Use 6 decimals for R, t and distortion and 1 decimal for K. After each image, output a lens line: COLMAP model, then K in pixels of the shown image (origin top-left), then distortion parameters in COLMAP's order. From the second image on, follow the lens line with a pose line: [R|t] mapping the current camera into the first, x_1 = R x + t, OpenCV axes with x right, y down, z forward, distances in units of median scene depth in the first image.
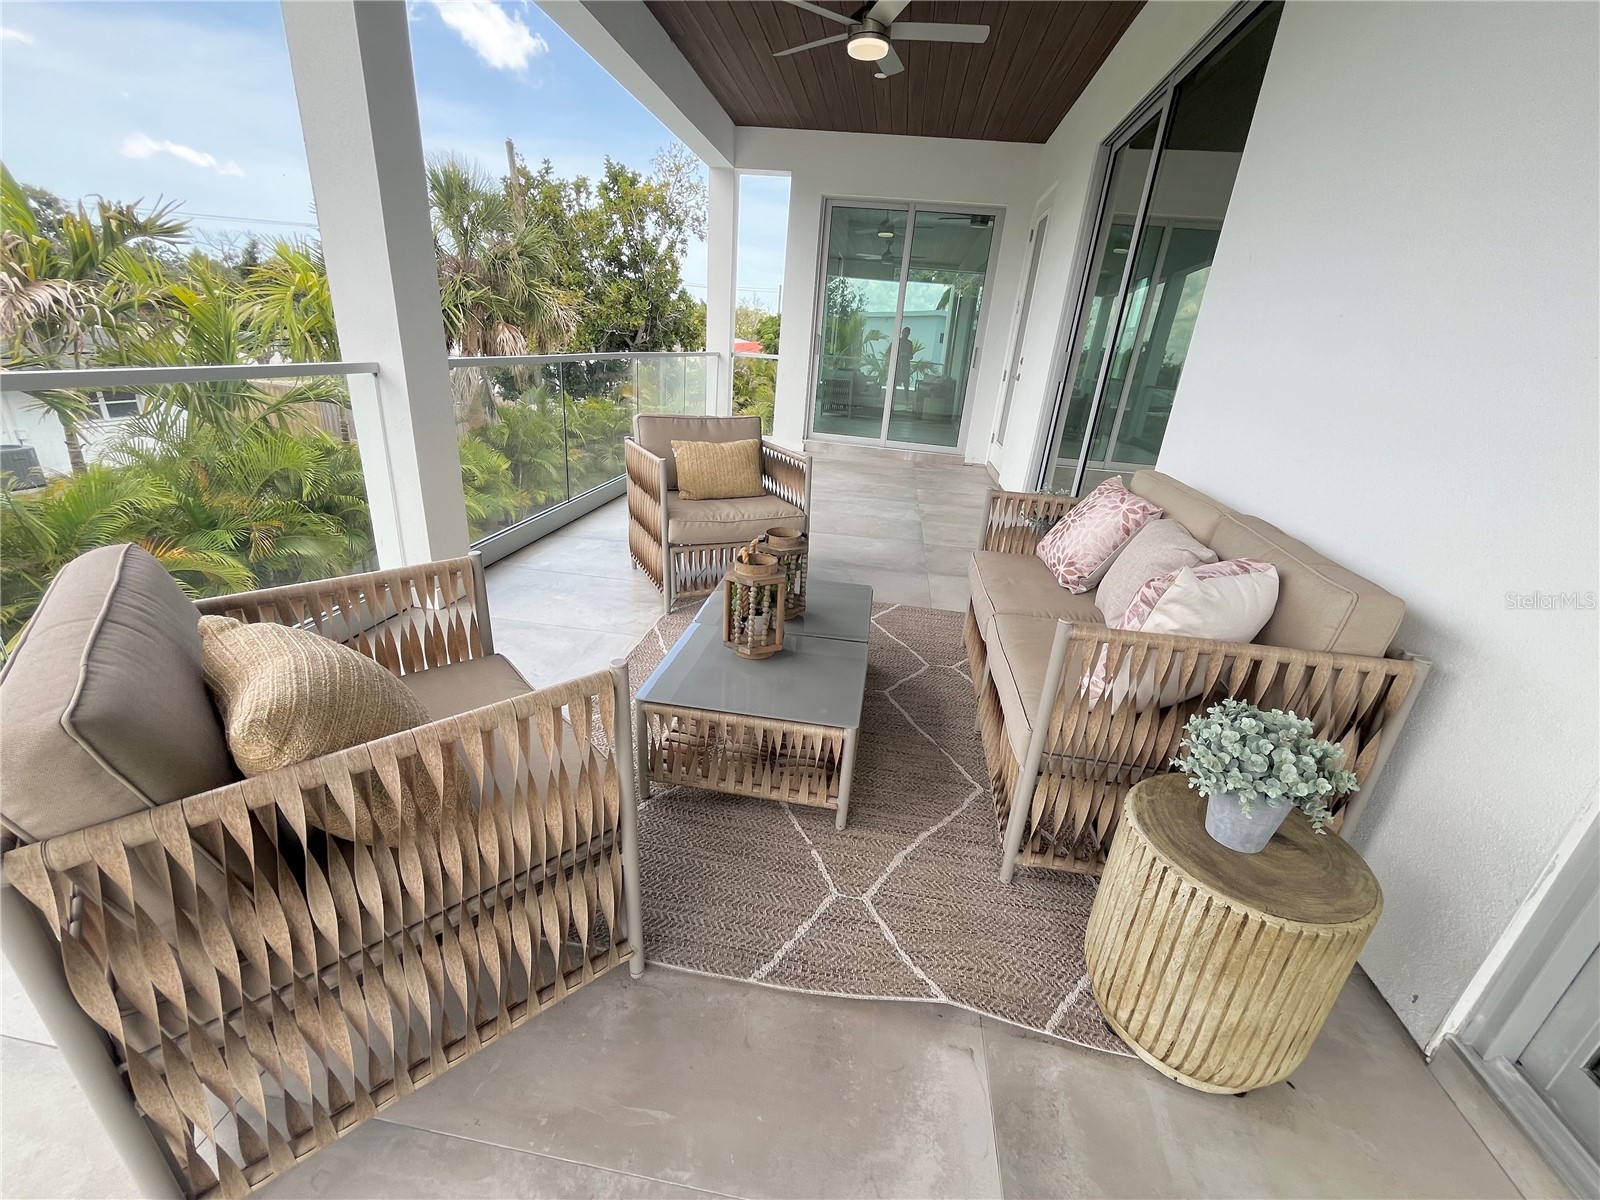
lens RADIAL K [[647.3, 0, 799.0], [0, 647.3, 602.1], [0, 0, 1]] dist [-0.003993, -0.000047]
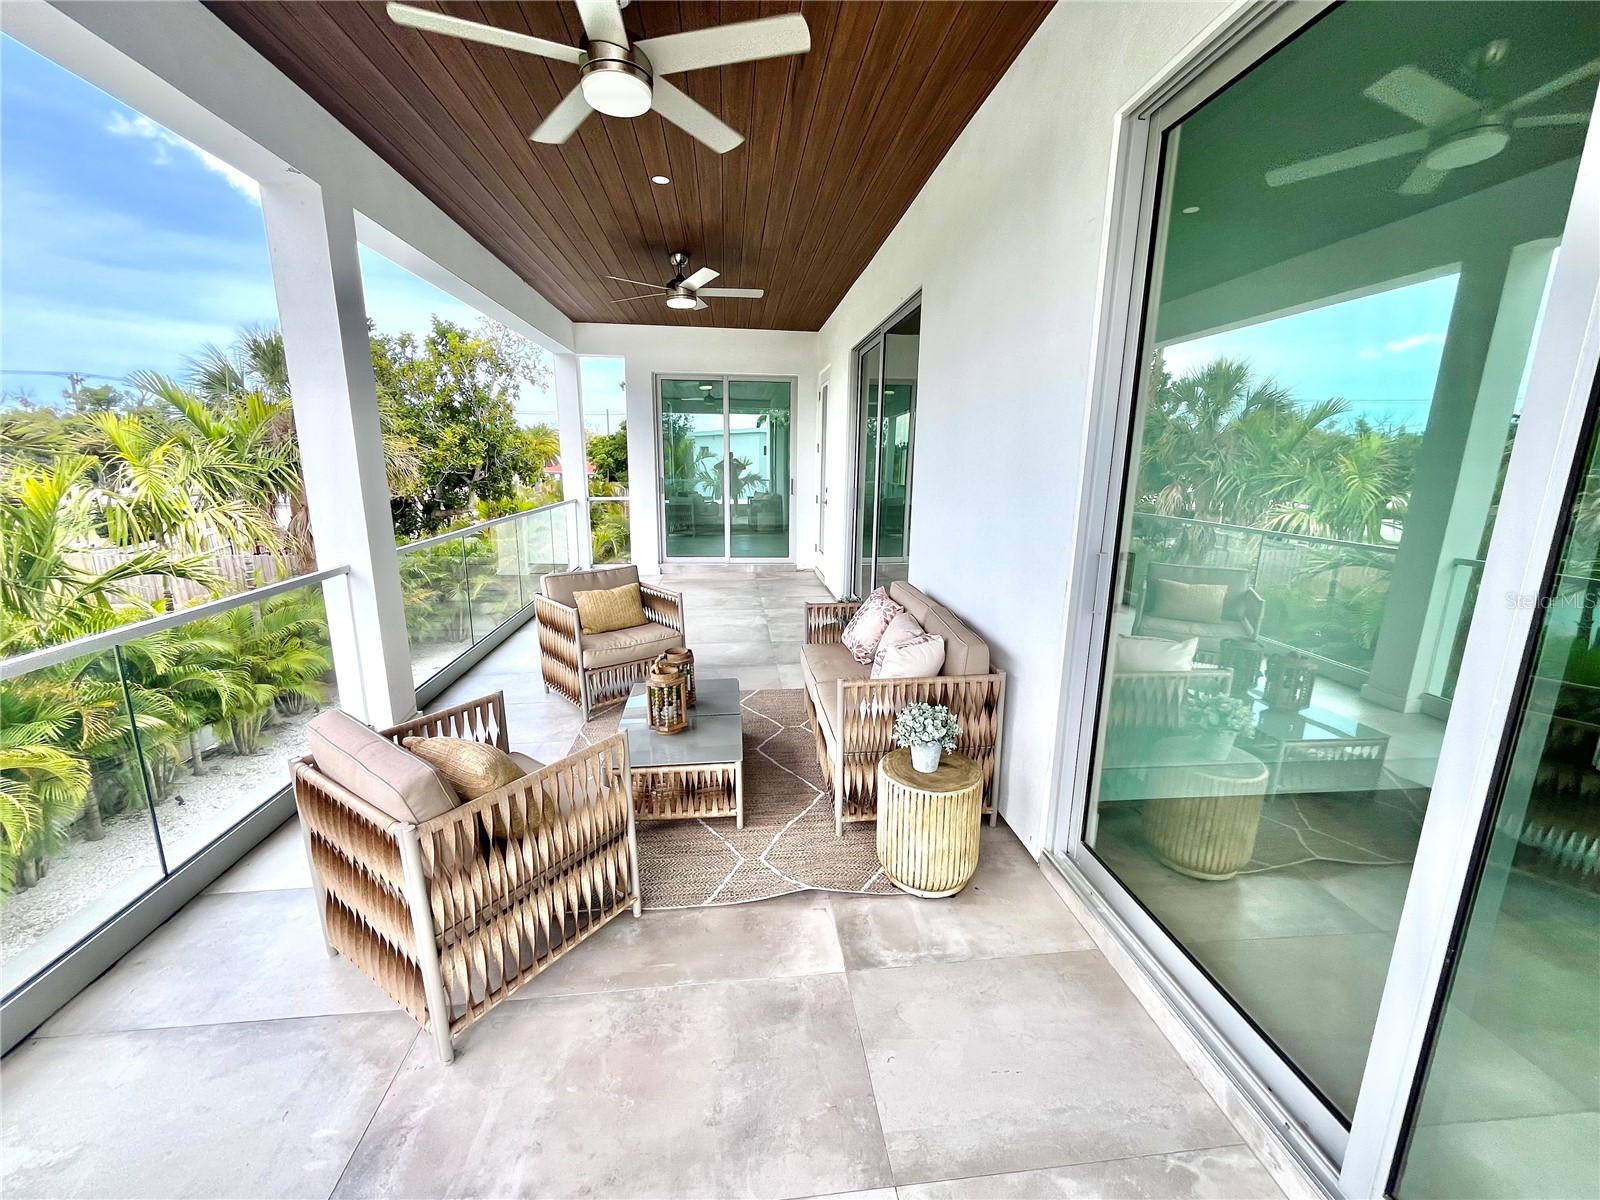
lens RADIAL K [[647.3, 0, 799.0], [0, 647.3, 602.1], [0, 0, 1]] dist [-0.003993, -0.000047]
pose [[0.966934, -0.116486, 0.226870, -0.064856], [0.149495, 0.979616, -0.134178, 0.023564], [-0.206616, 0.163658, 0.964638, -0.466229]]
